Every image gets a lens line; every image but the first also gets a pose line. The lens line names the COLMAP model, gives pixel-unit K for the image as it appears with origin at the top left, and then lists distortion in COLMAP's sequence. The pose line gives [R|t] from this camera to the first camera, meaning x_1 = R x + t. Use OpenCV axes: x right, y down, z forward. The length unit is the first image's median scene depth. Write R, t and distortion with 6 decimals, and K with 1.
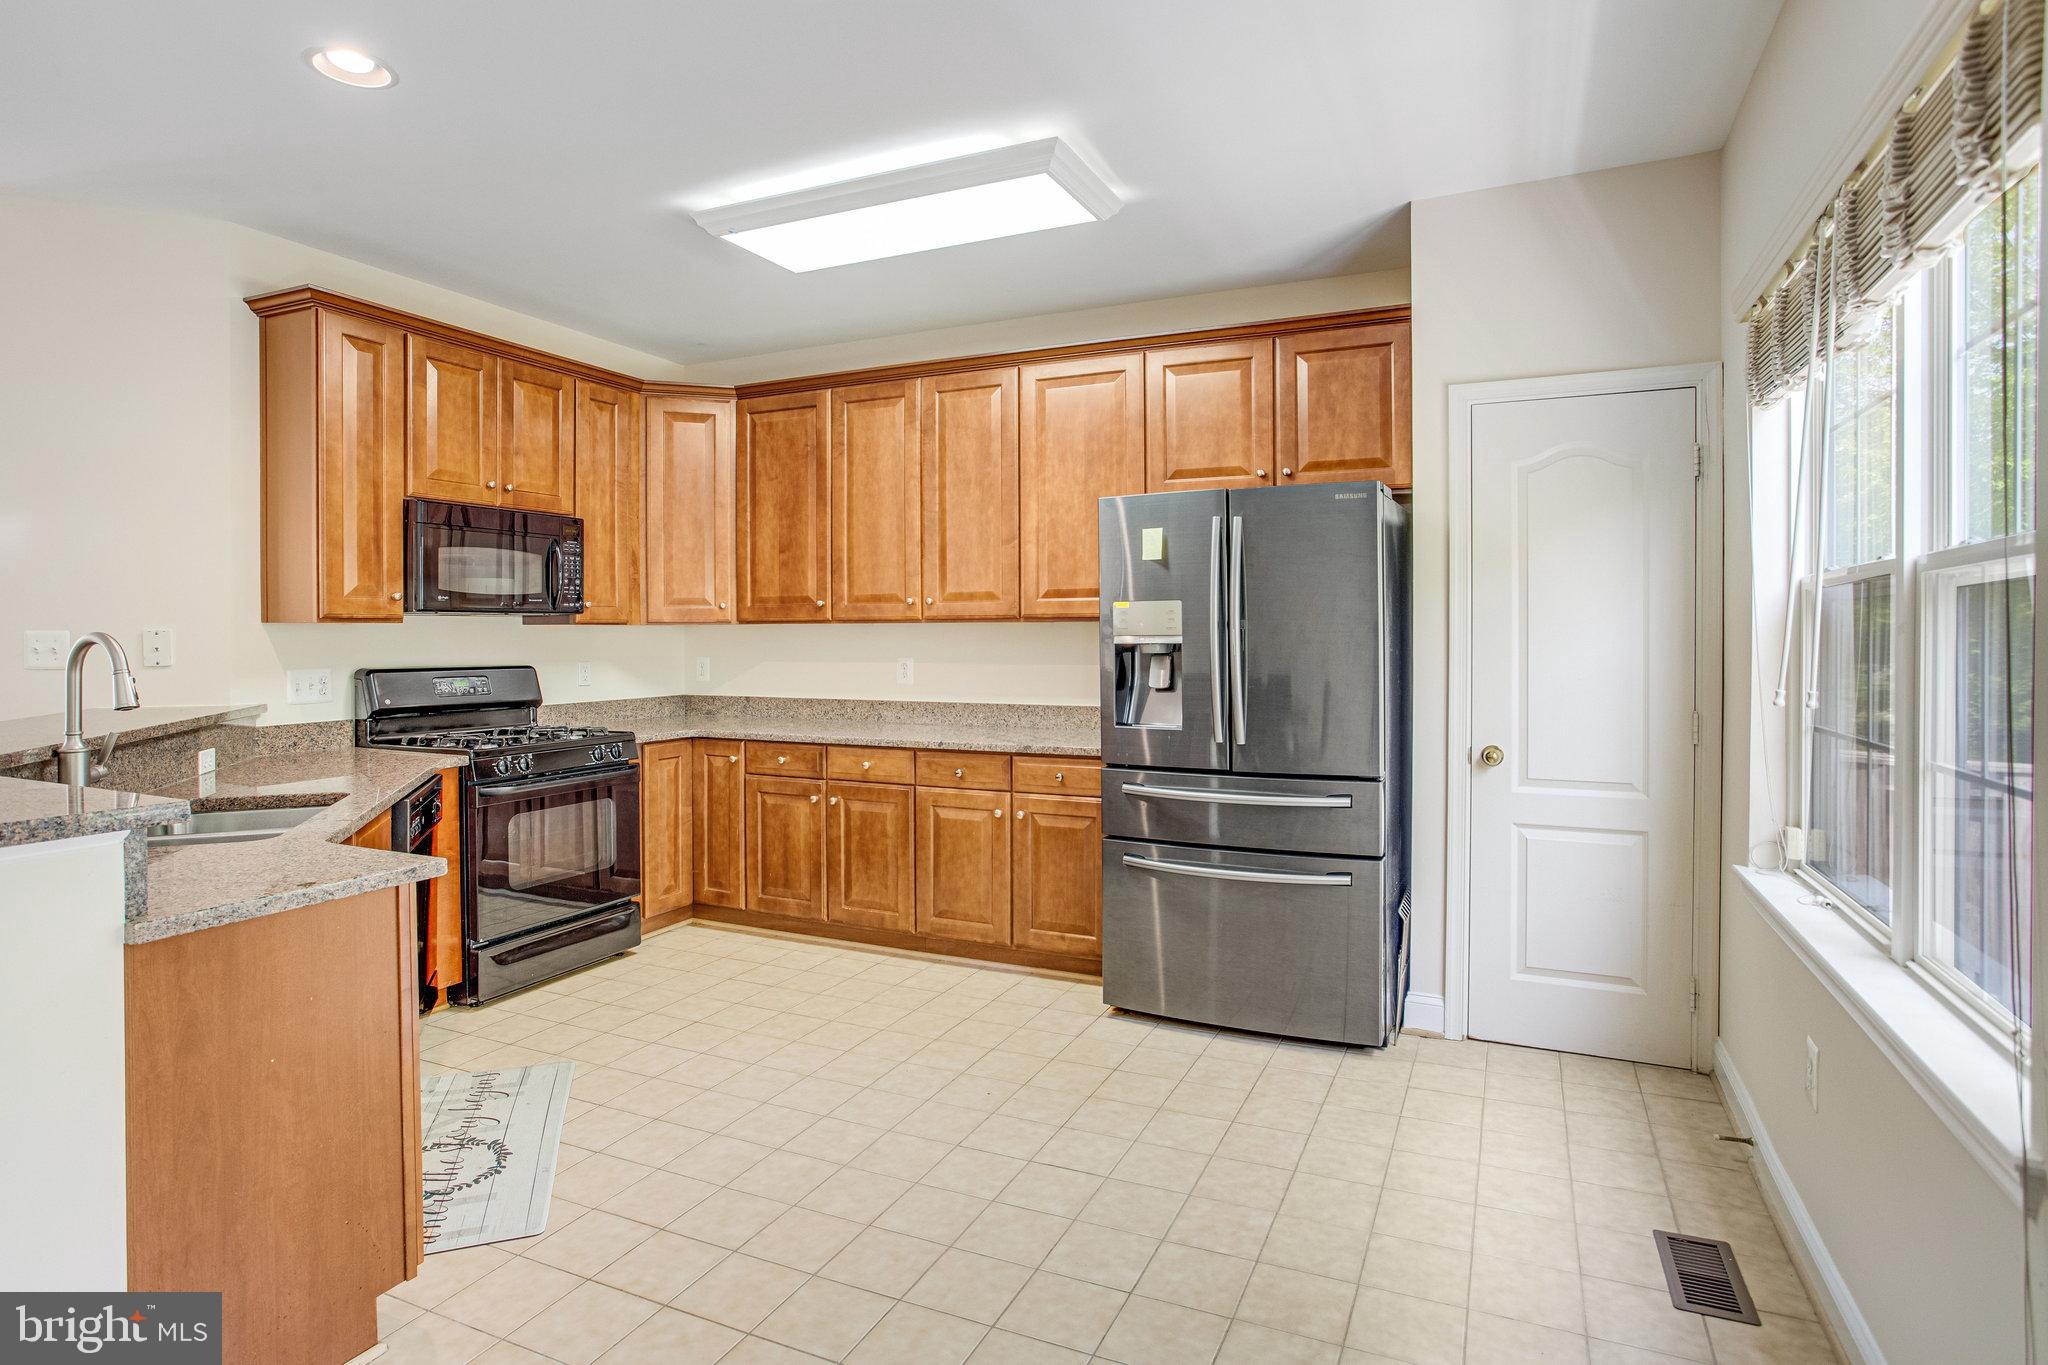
lens RADIAL K [[1008.1, 0, 1061.6], [0, 1008.1, 643.3], [0, 0, 1]] dist [-0.032699, 0.015592]
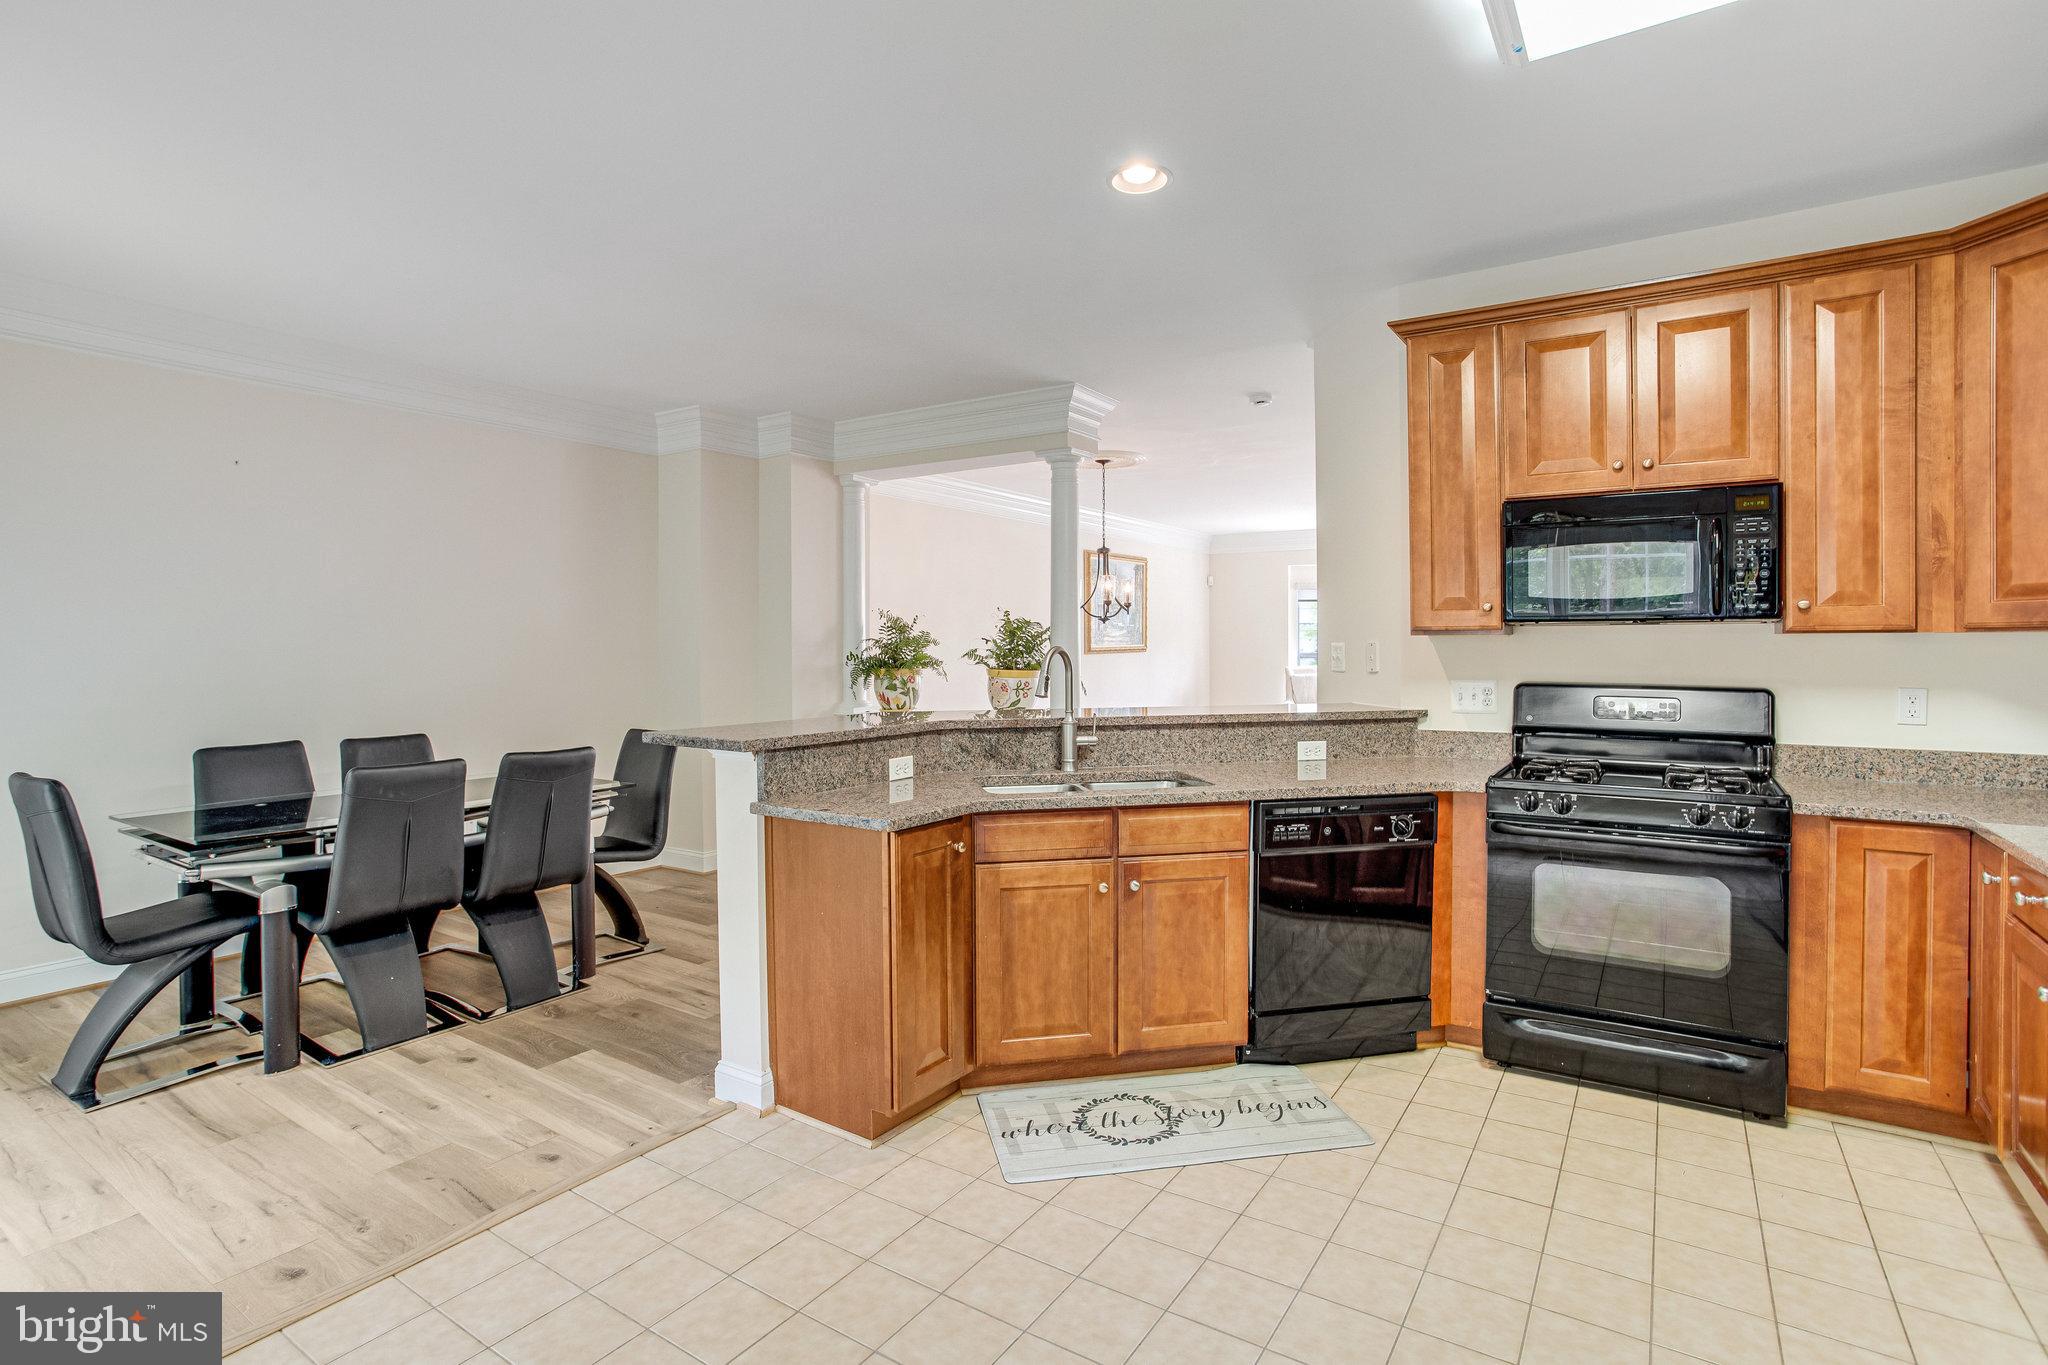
lens RADIAL K [[1008.1, 0, 1034.3], [0, 1008.1, 651.5], [0, 0, 1]] dist [-0.032699, 0.015592]
pose [[-0.138098, 0.002627, -0.990415, 0.325676], [-0.013432, 0.999900, 0.004525, -0.002453], [0.990328, 0.013928, -0.138049, 0.665529]]
